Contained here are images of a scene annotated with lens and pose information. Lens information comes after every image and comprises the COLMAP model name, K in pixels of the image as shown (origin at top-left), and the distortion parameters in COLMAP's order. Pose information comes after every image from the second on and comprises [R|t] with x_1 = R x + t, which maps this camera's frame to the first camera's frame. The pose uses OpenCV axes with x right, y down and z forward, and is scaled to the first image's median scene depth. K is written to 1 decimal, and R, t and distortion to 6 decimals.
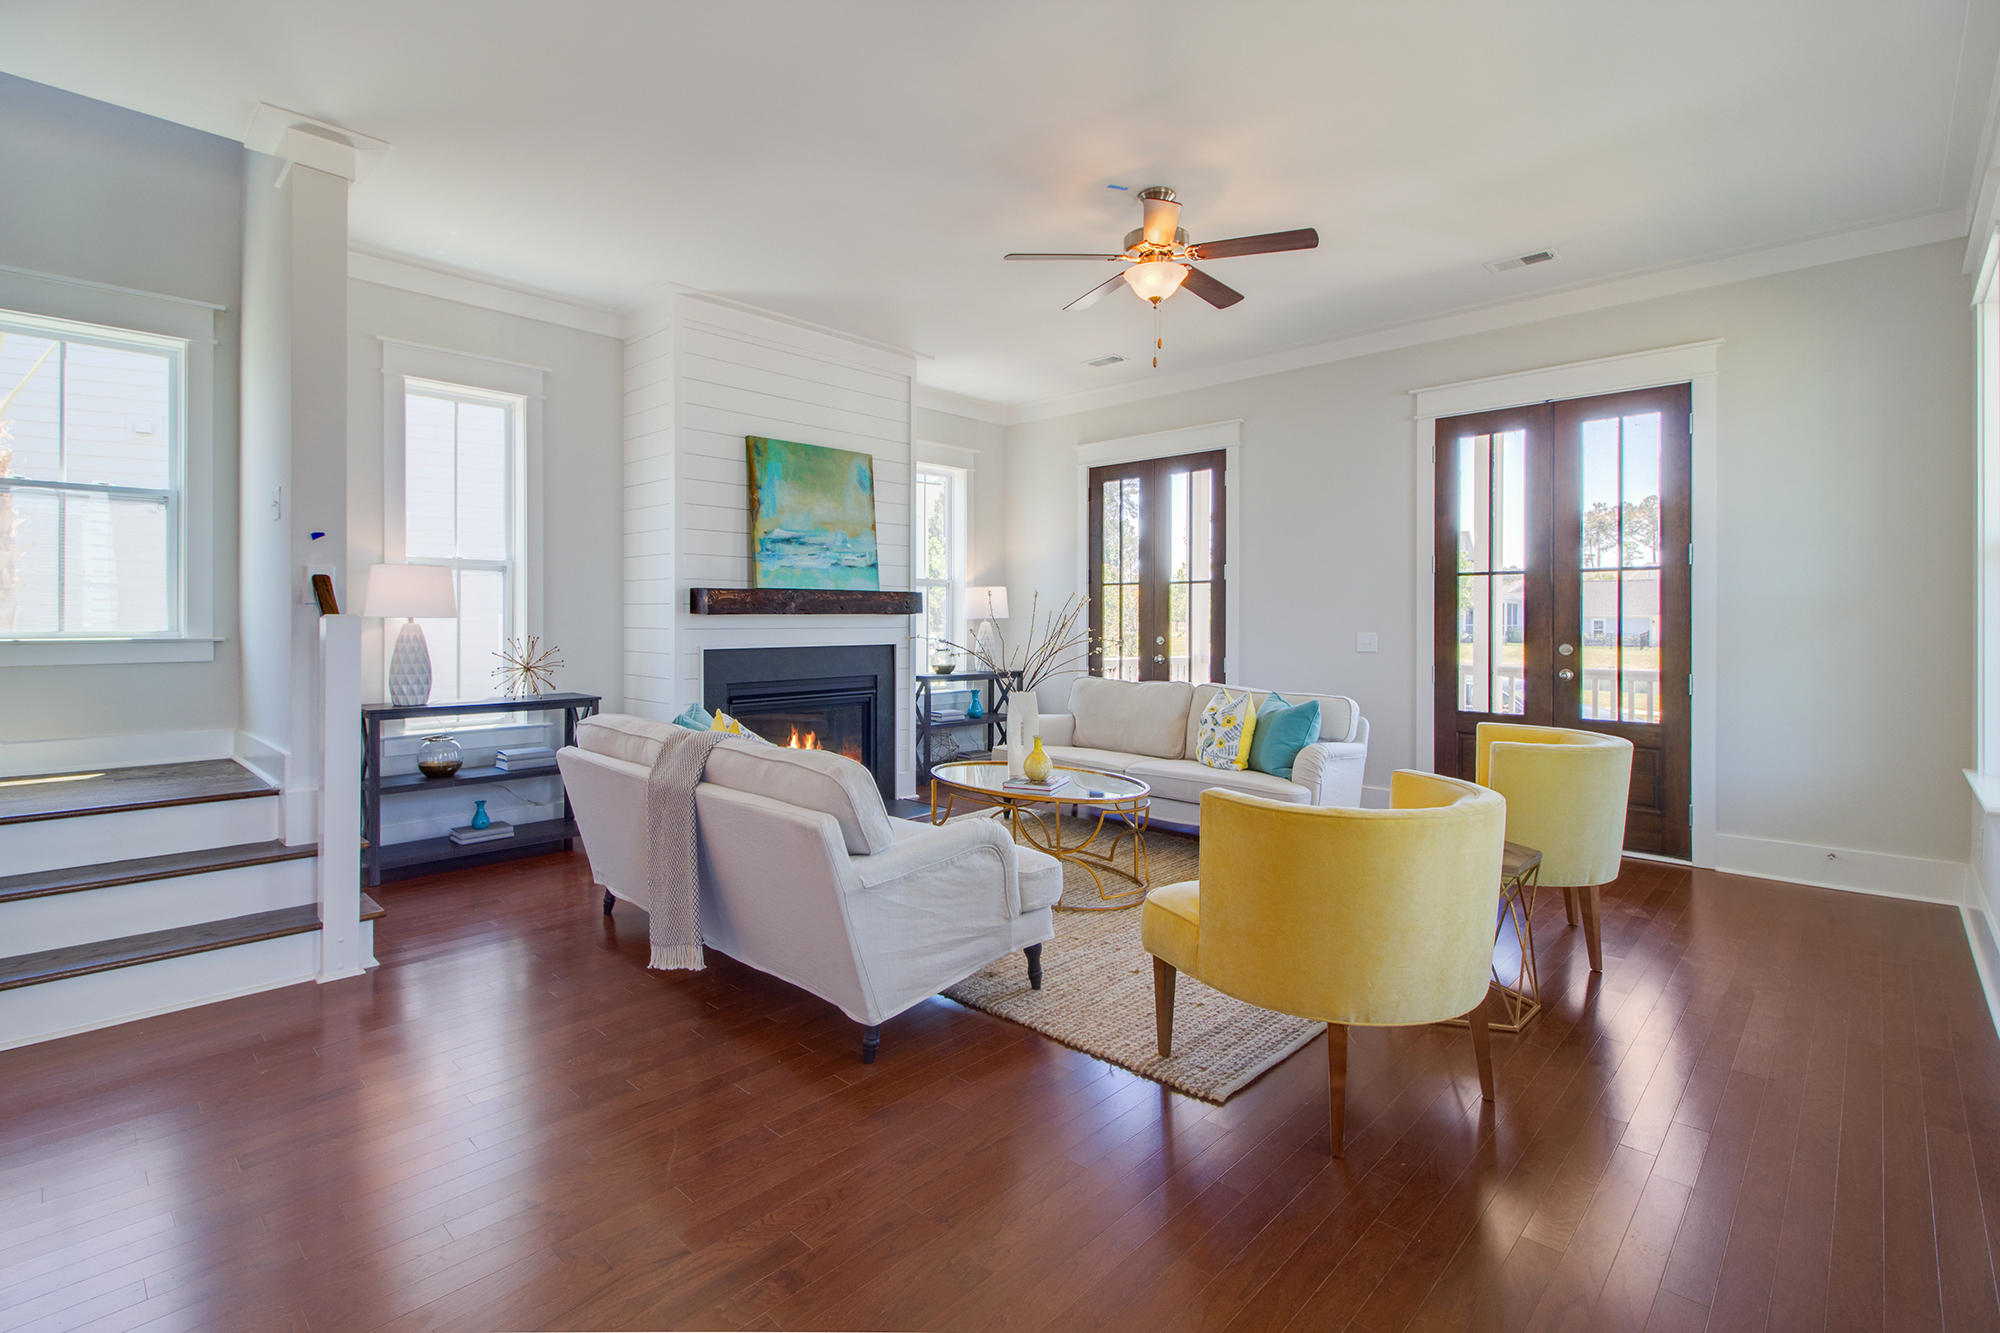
lens RADIAL K [[927.4, 0, 1009.8], [0, 927.4, 598.4], [0, 0, 1]] dist [0.014631, -0.007292]
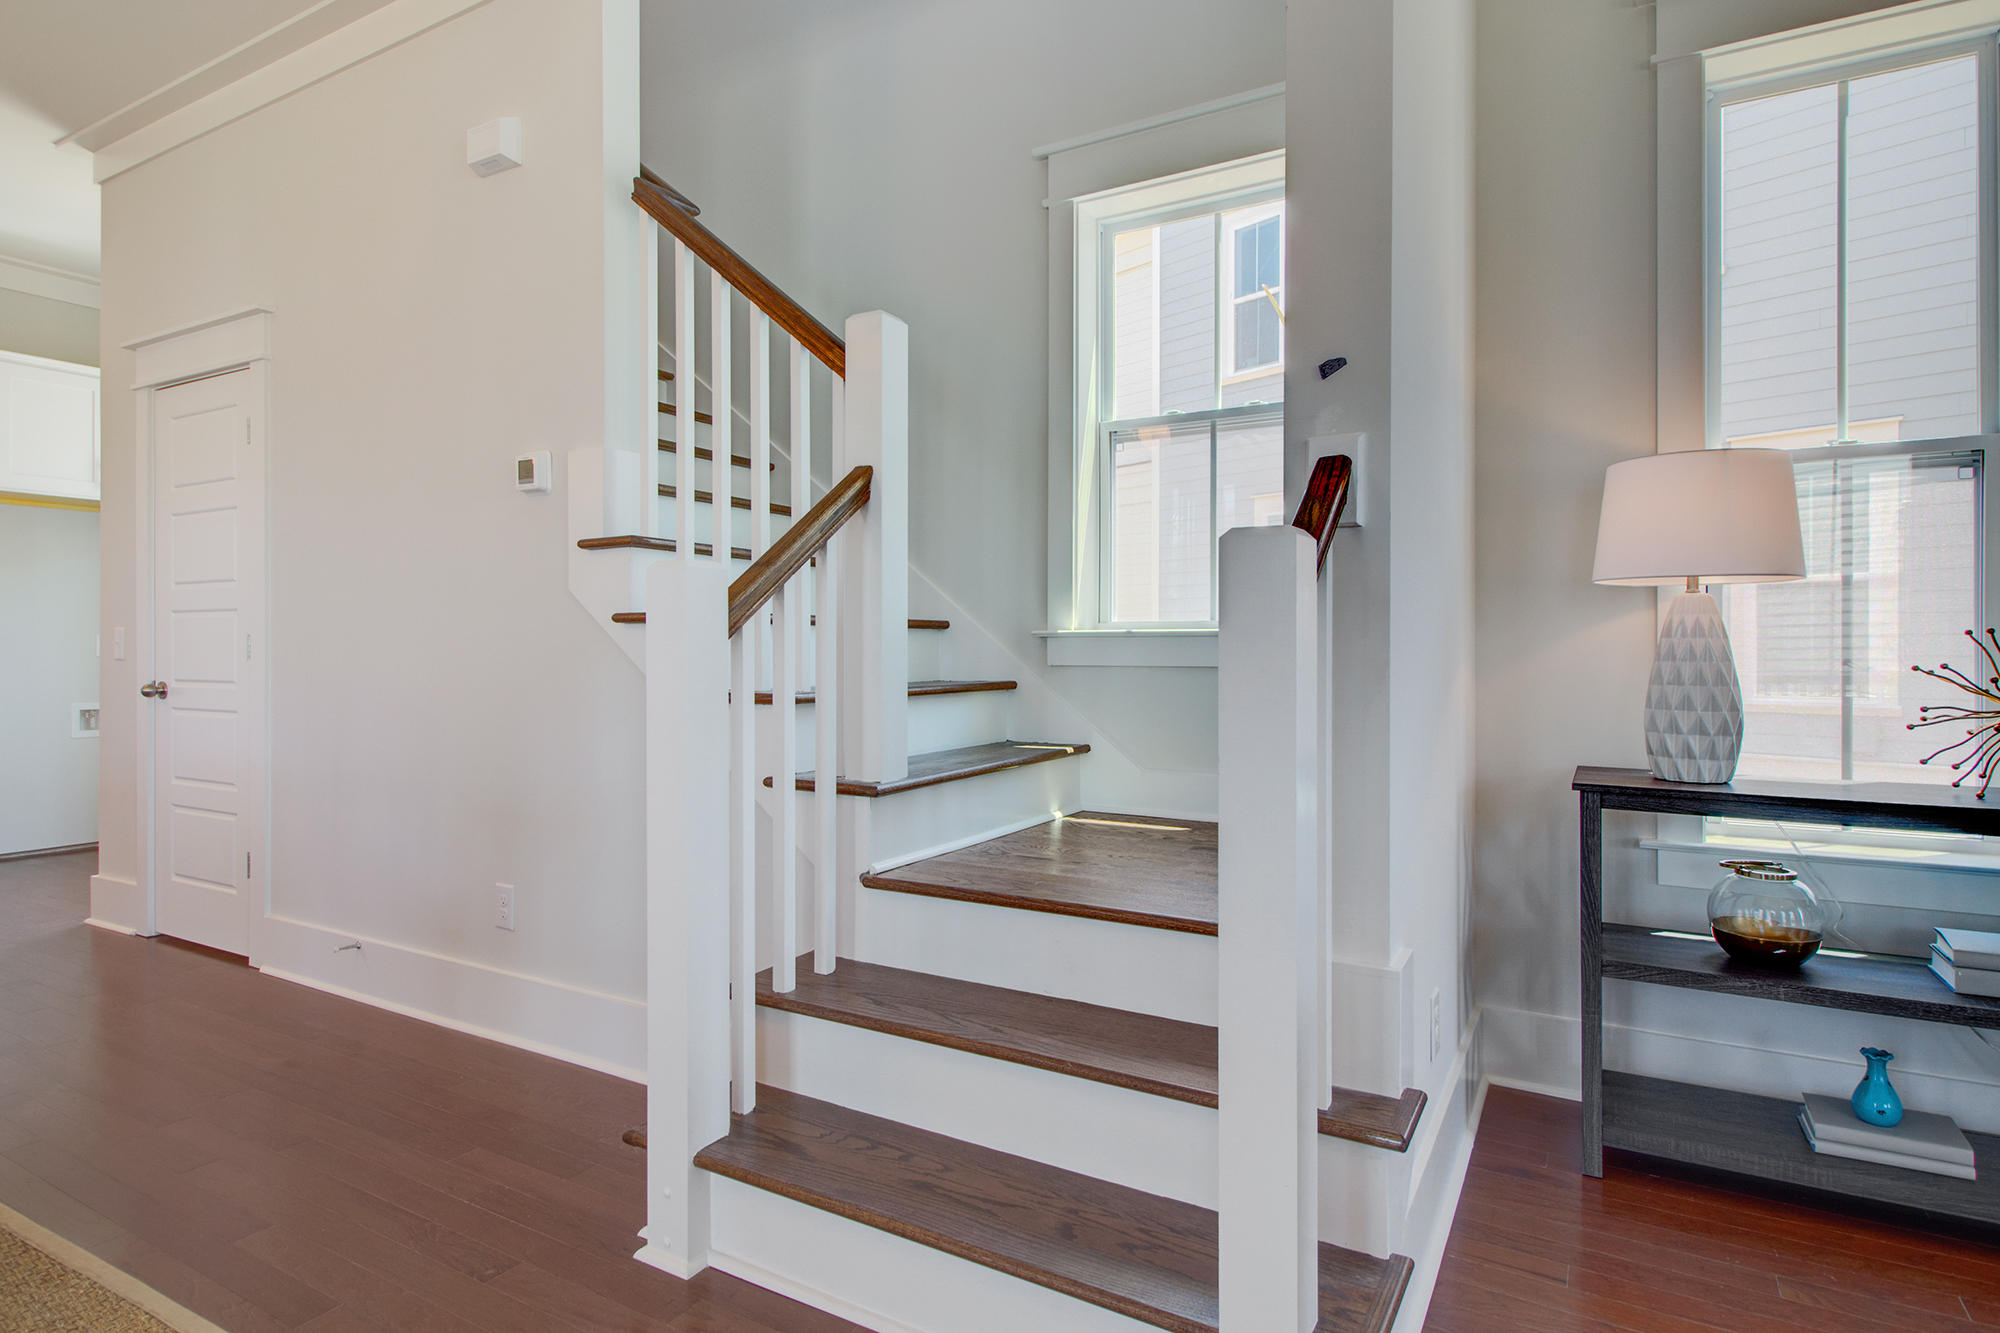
lens RADIAL K [[1082.3, 0, 997.6], [0, 1082.3, 661.1], [0, 0, 1]] dist [0.004197, 0.000469]
pose [[0.232583, 0.004367, -0.972567, -0.222001], [0.018413, 0.999791, 0.008893, 0.047038], [0.972402, -0.019976, 0.232453, 0.561032]]
